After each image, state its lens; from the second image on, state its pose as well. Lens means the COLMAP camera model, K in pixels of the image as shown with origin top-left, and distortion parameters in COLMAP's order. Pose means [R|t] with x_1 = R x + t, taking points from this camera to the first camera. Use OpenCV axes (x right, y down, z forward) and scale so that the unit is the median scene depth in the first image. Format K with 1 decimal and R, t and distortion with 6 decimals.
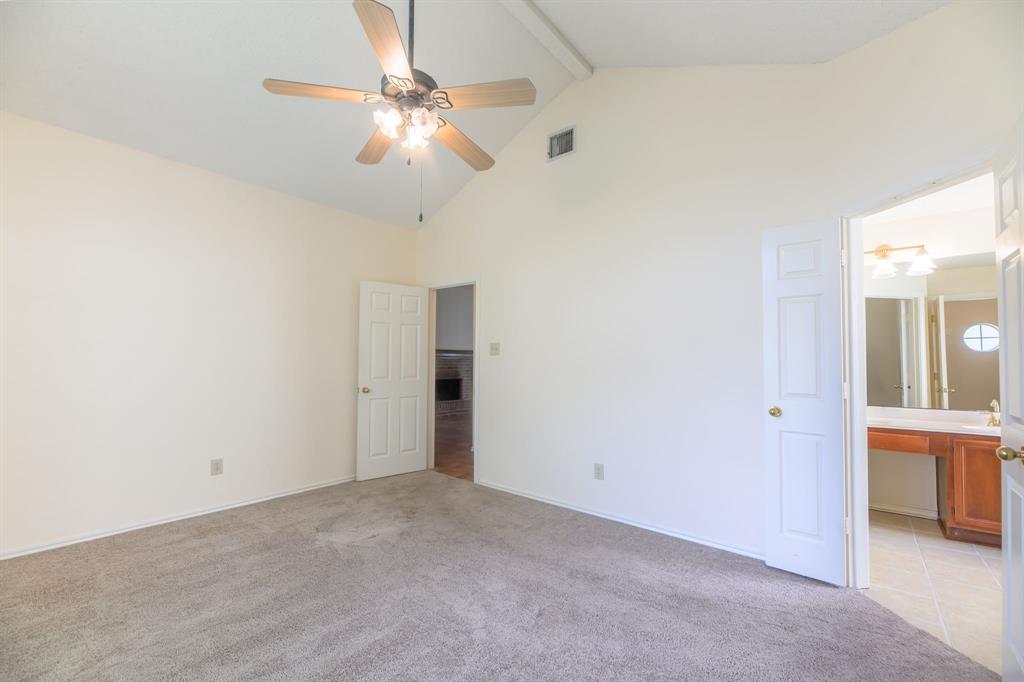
lens RADIAL K [[415.5, 0, 512.7], [0, 415.5, 344.8], [0, 0, 1]] dist [0.001596, -0.005197]
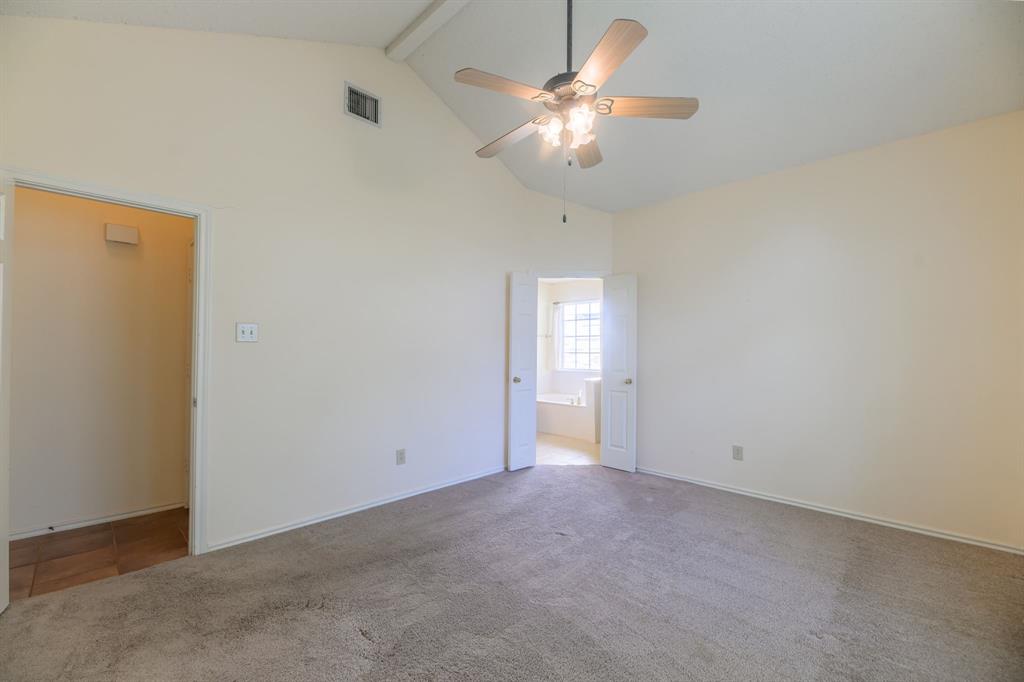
lens RADIAL K [[420.4, 0, 510.5], [0, 420.4, 345.6], [0, 0, 1]] dist [-0.002287, -0.000324]
pose [[0.096051, 0.002146, 0.995374, -0.780211], [-0.043793, 0.999038, 0.002072, 0.013019], [-0.994413, -0.043790, 0.096053, 0.612333]]
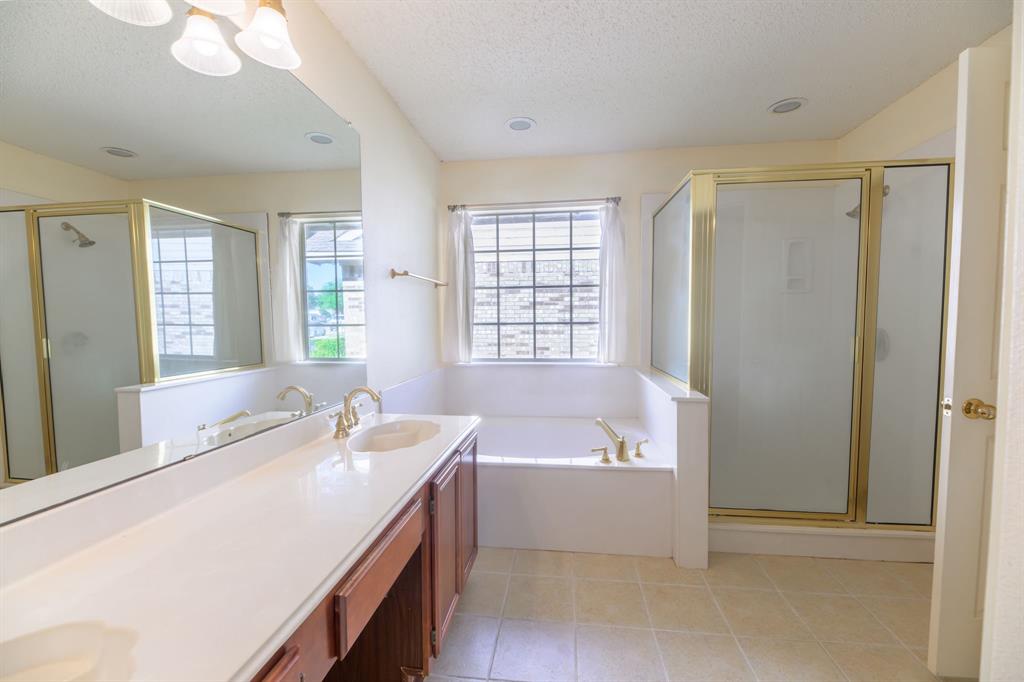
lens RADIAL K [[433.5, 0, 512.0], [0, 433.5, 341.0], [0, 0, 1]] dist [0.002026, 0.000183]
pose [[-0.539316, -0.044064, 0.840950, 0.522844], [-0.032449, 0.998976, 0.031534, 0.045921], [-0.841478, -0.010281, -0.540194, 0.998646]]
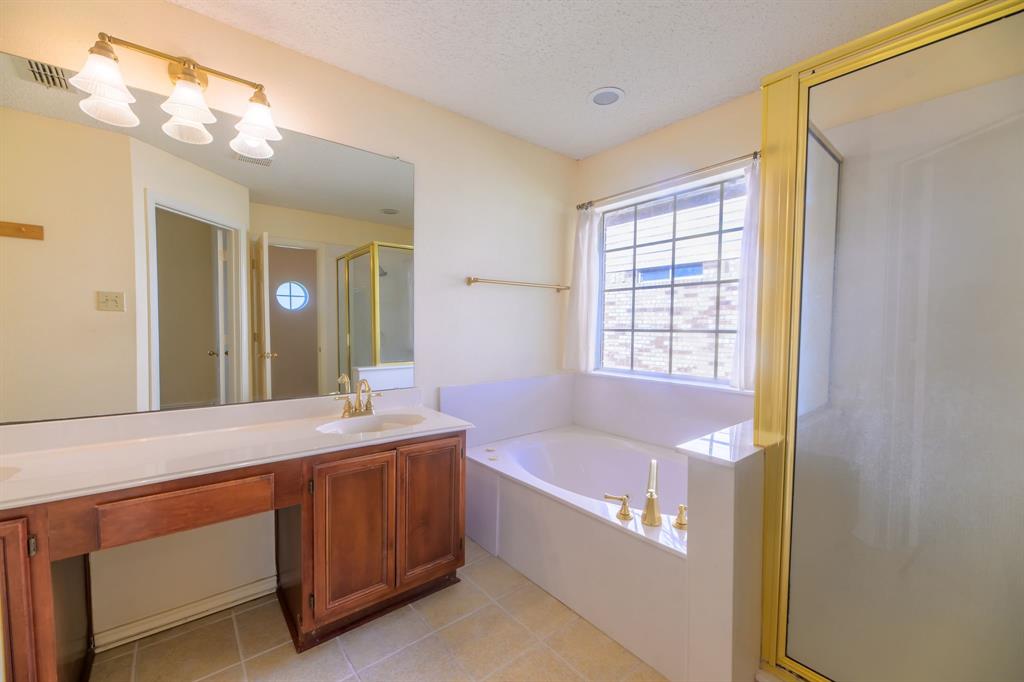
lens RADIAL K [[415.5, 0, 512.7], [0, 415.5, 344.8], [0, 0, 1]] dist [0.001596, -0.005197]
pose [[0.195306, -0.049634, 0.979486, 0.518046], [-0.047071, 0.997093, 0.059912, 0.029356], [-0.979612, -0.057807, 0.192401, 0.560486]]
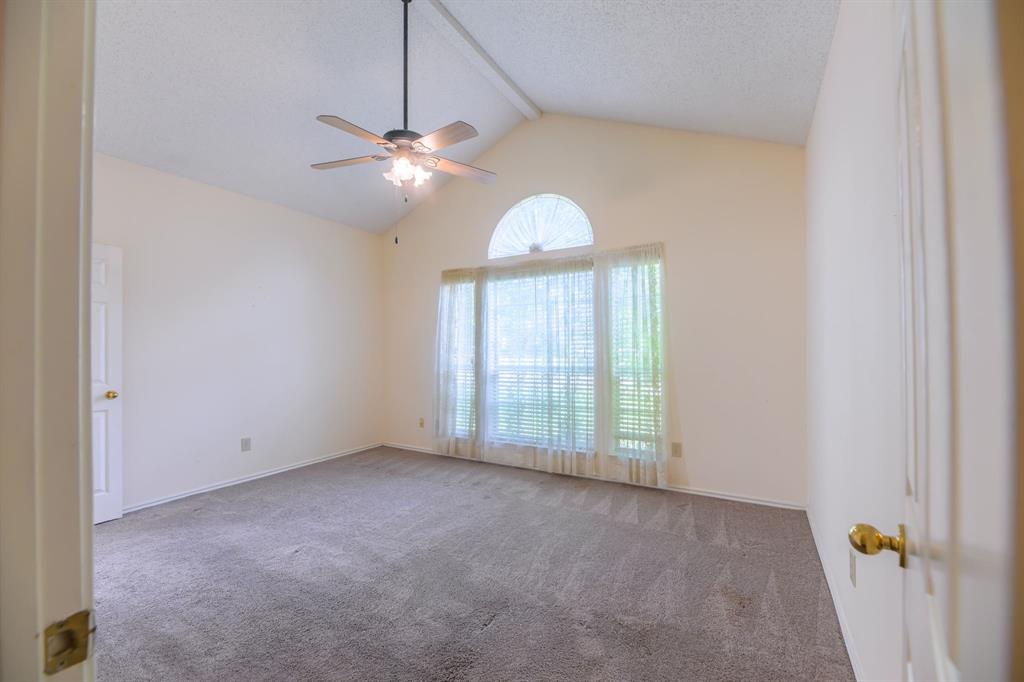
lens RADIAL K [[415.5, 0, 512.7], [0, 415.5, 344.8], [0, 0, 1]] dist [0.001596, -0.005197]
pose [[-0.988300, -0.001048, -0.152521, -0.227371], [0.006715, 0.998708, -0.050376, 0.048671], [0.152377, -0.050811, -0.987015, 1.377935]]
